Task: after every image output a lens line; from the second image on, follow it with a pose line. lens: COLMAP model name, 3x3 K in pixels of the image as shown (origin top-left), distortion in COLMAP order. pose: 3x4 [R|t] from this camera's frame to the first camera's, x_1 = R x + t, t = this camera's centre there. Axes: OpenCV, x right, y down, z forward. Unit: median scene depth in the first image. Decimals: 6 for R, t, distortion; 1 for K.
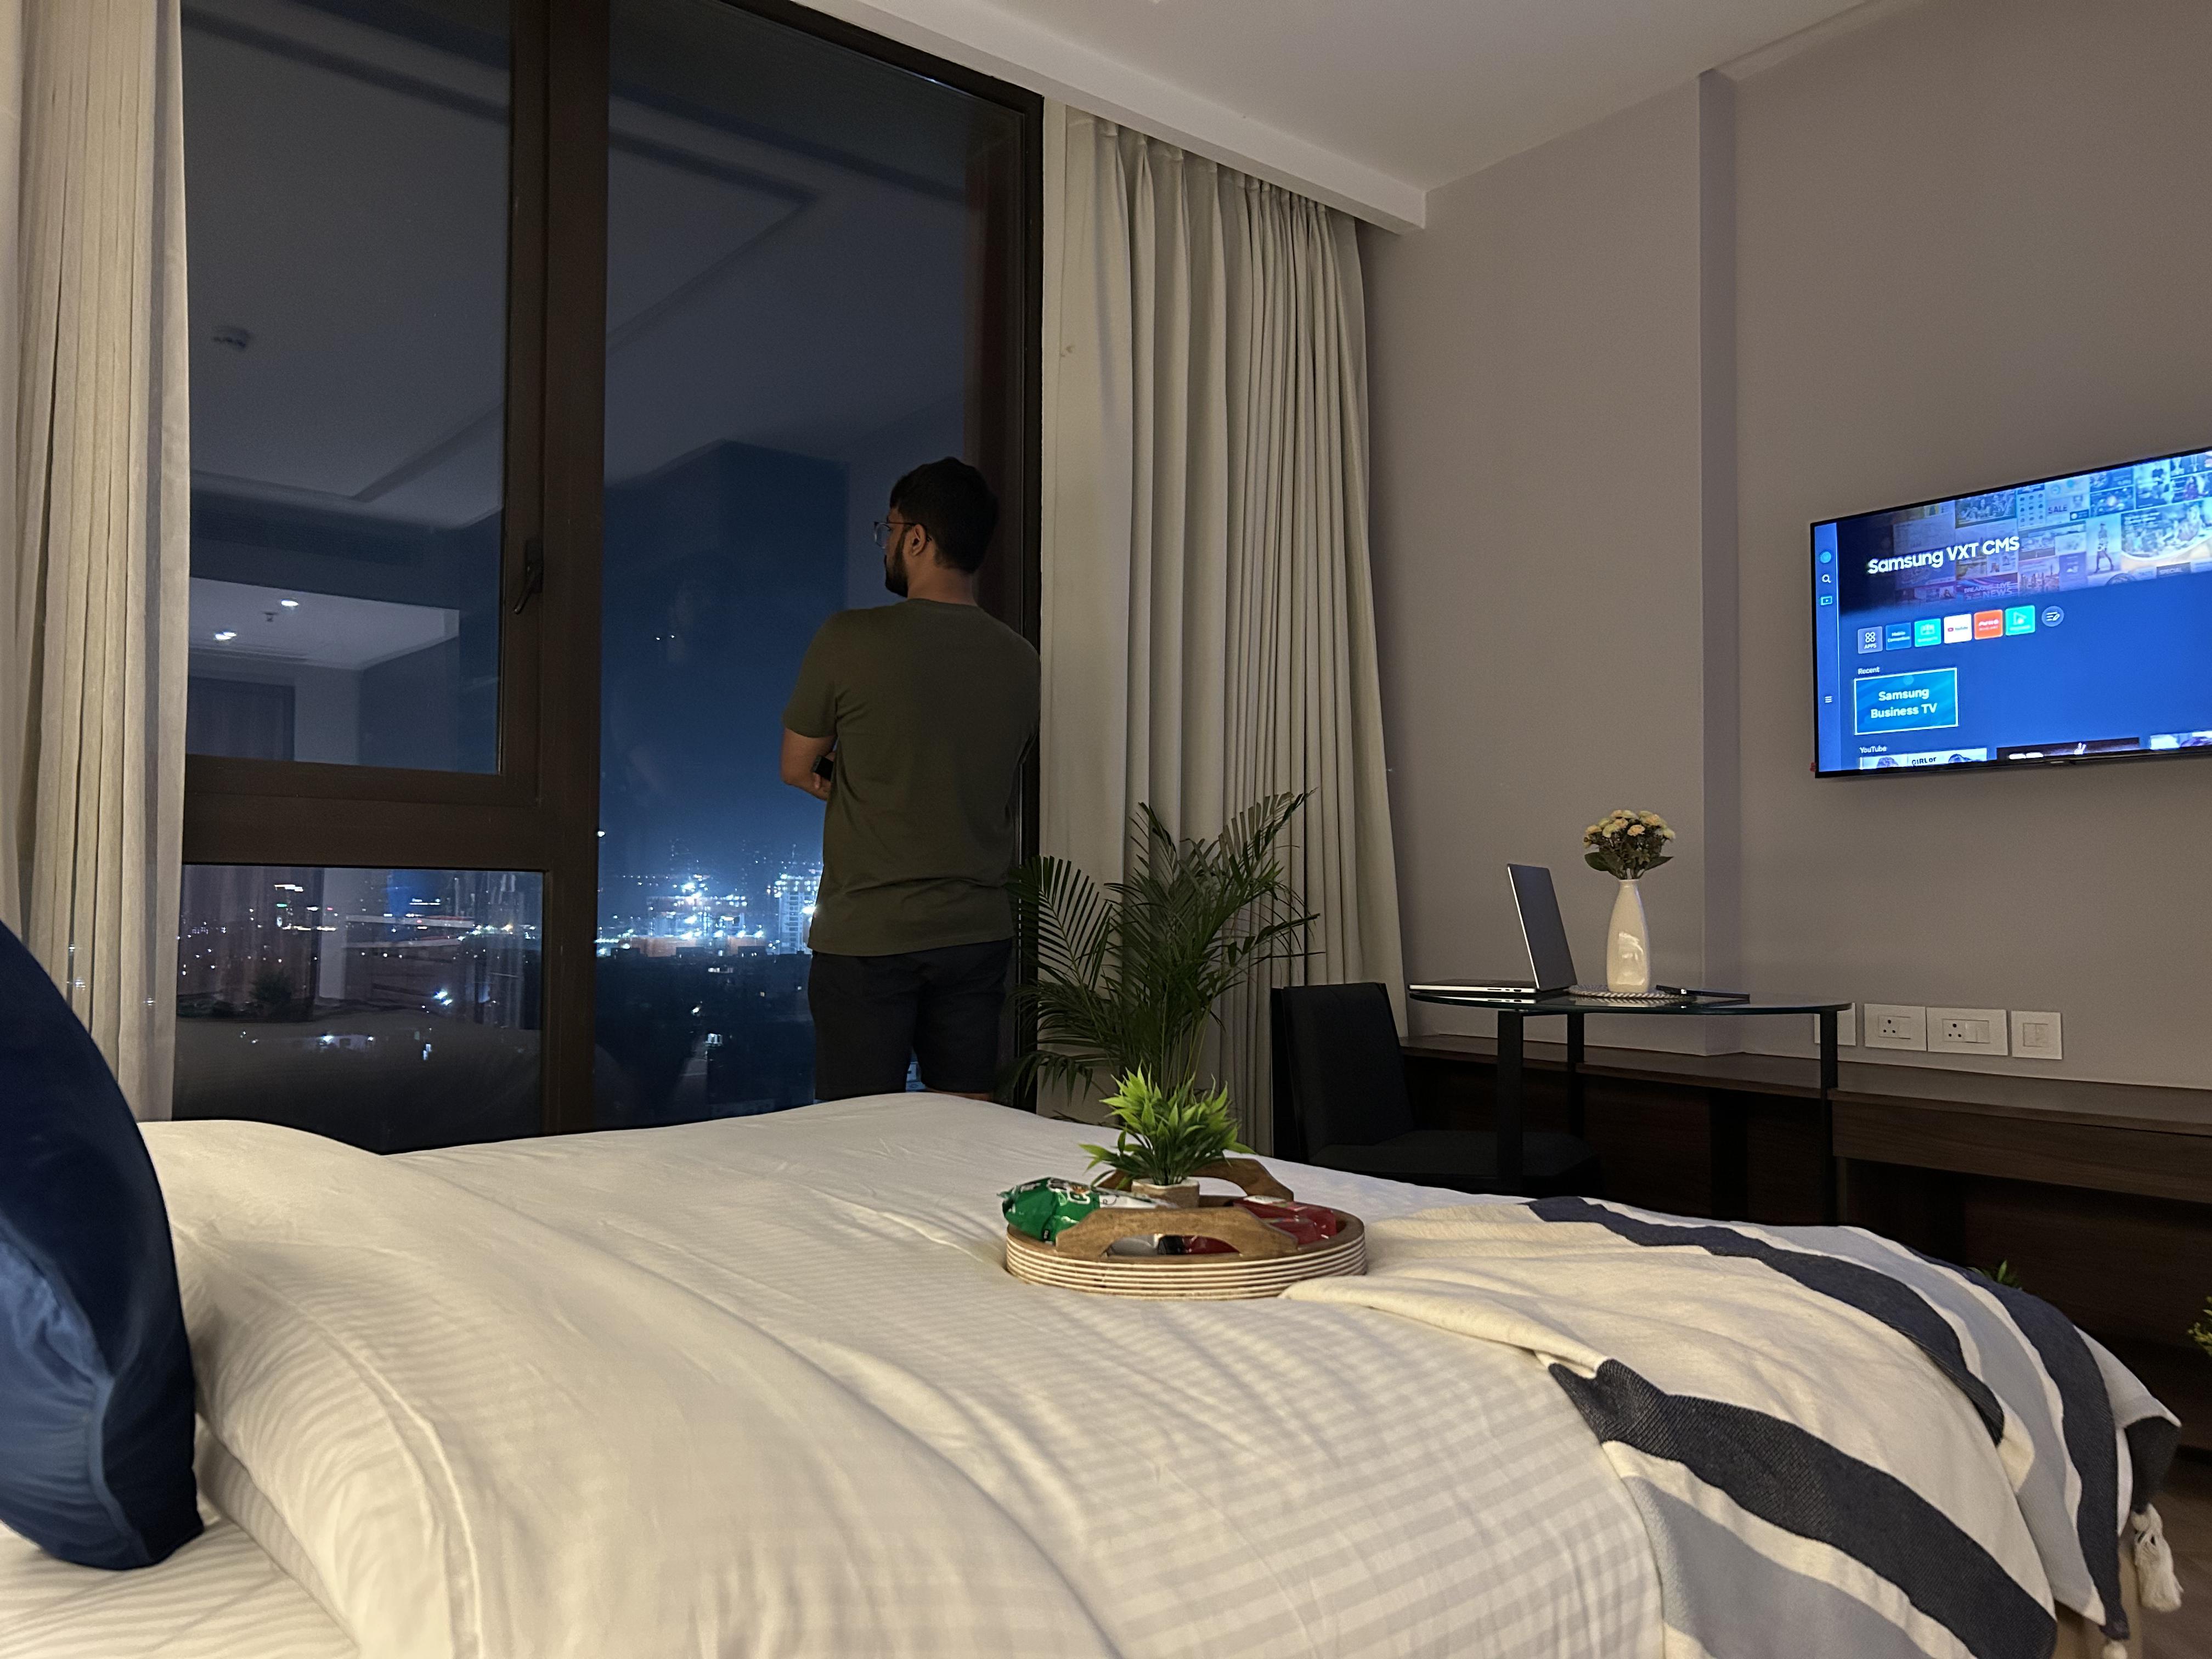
lens RADIAL K [[1669.4, 0, 1106.0], [0, 1669.4, 829.5], [0, 0, 1]] dist [0.027776, -0.046218]
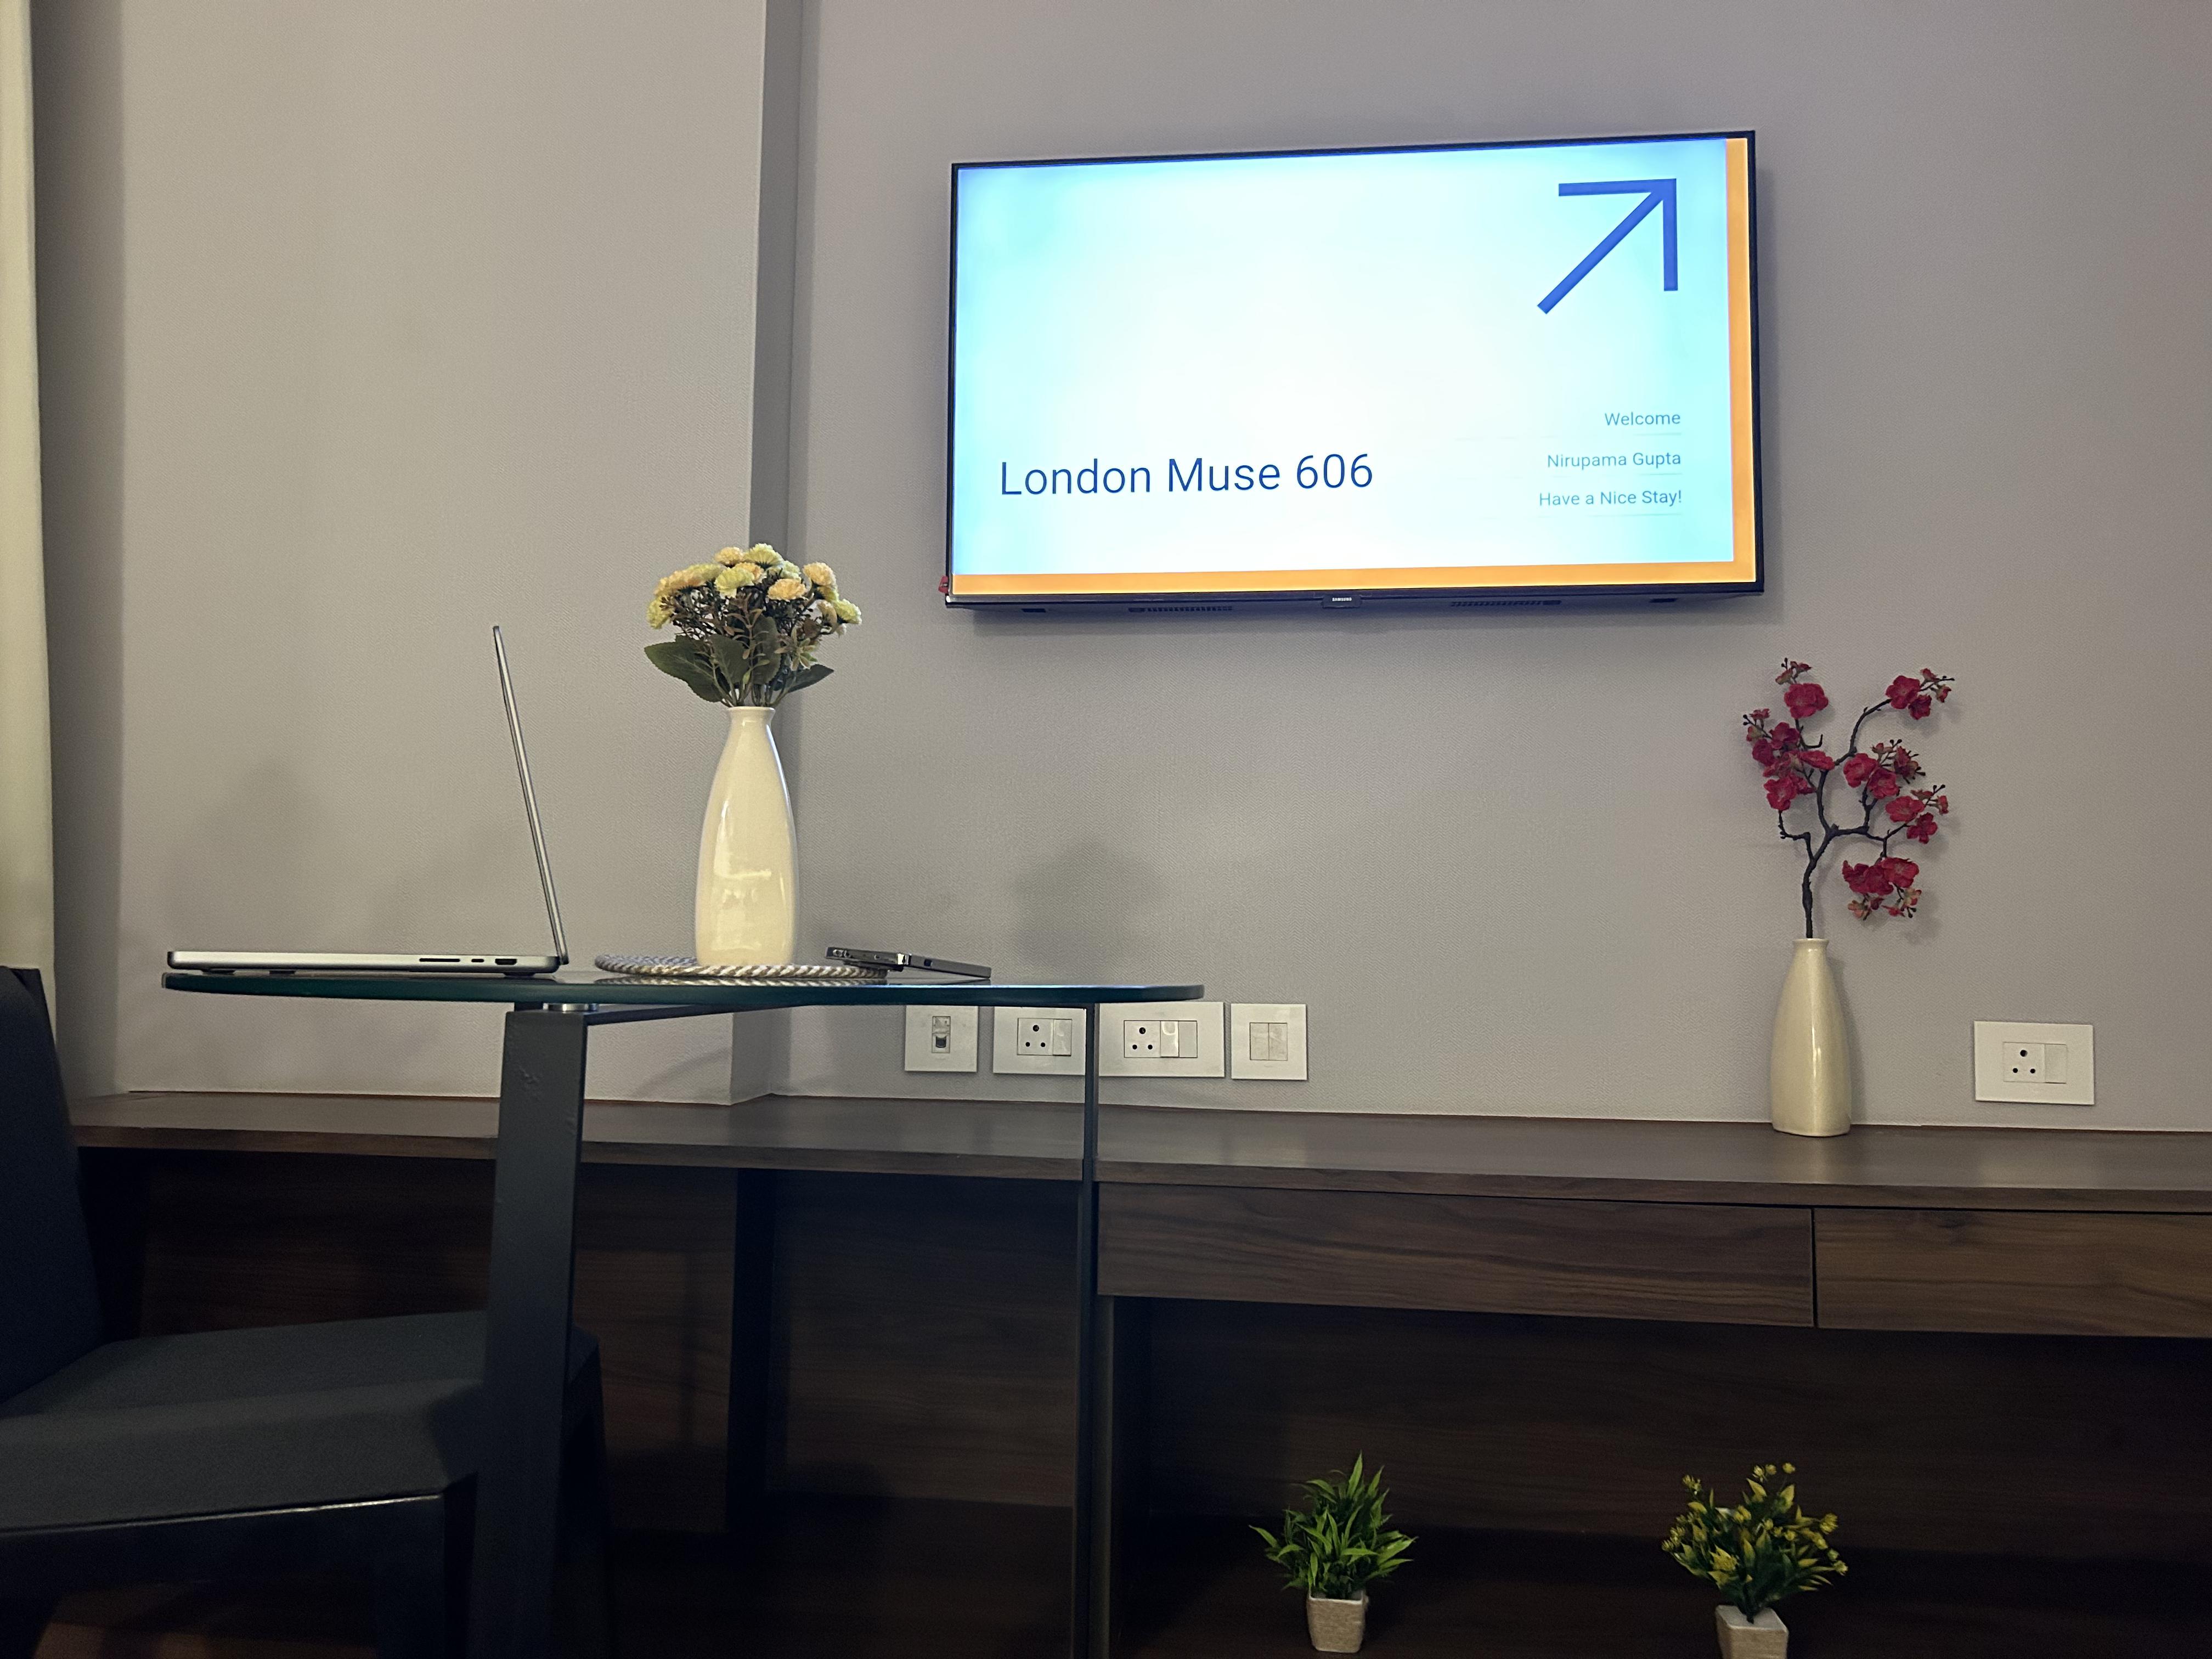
lens RADIAL K [[1669.4, 0, 1106.0], [0, 1669.4, 829.5], [0, 0, 1]] dist [0.027776, -0.046218]
pose [[0.713369, 0.059349, 0.698271, 0.149403], [-0.042150, 0.998237, -0.041783, 0.146895], [-0.699520, 0.000375, 0.714613, 1.213022]]
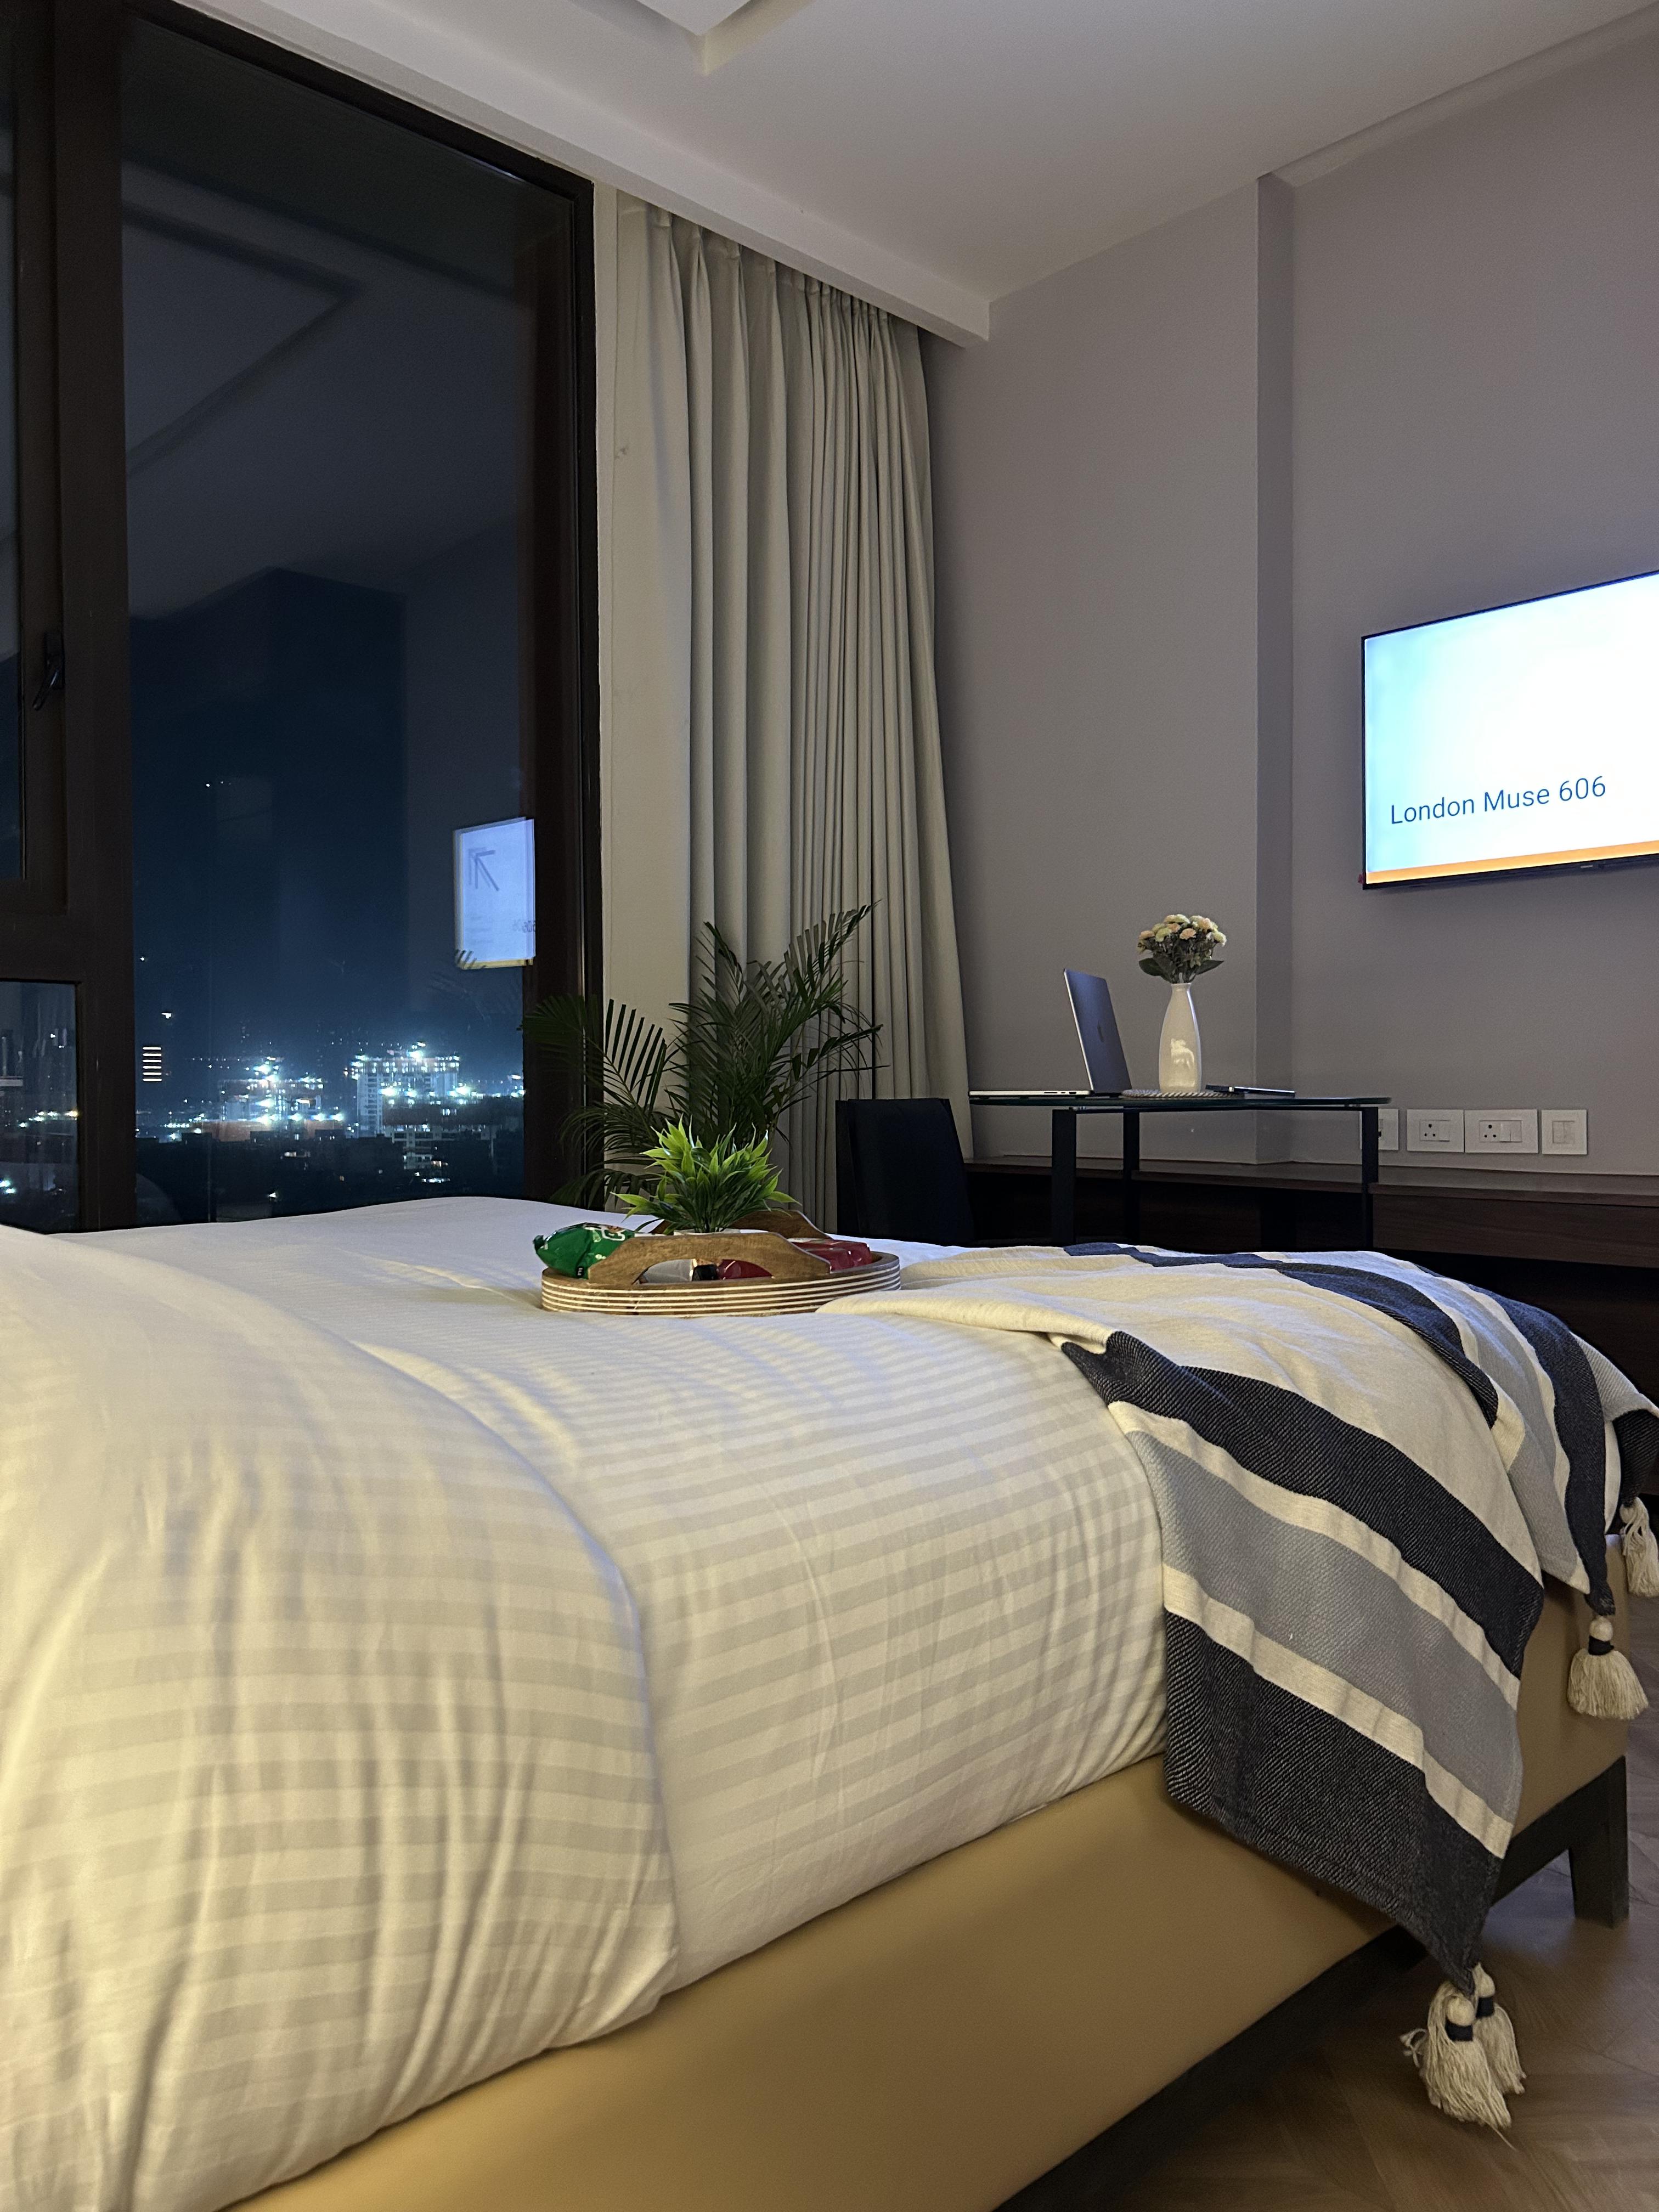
lens RADIAL K [[1663.2, 0, 852.9], [0, 1663.2, 1096.1], [0, 0, 1]] dist [0.077471, -0.185070]
pose [[0.995607, -0.012770, 0.092761, 0.034502], [0.008129, 0.998704, 0.050238, 0.089006], [-0.093282, -0.049264, 0.994420, 0.005508]]
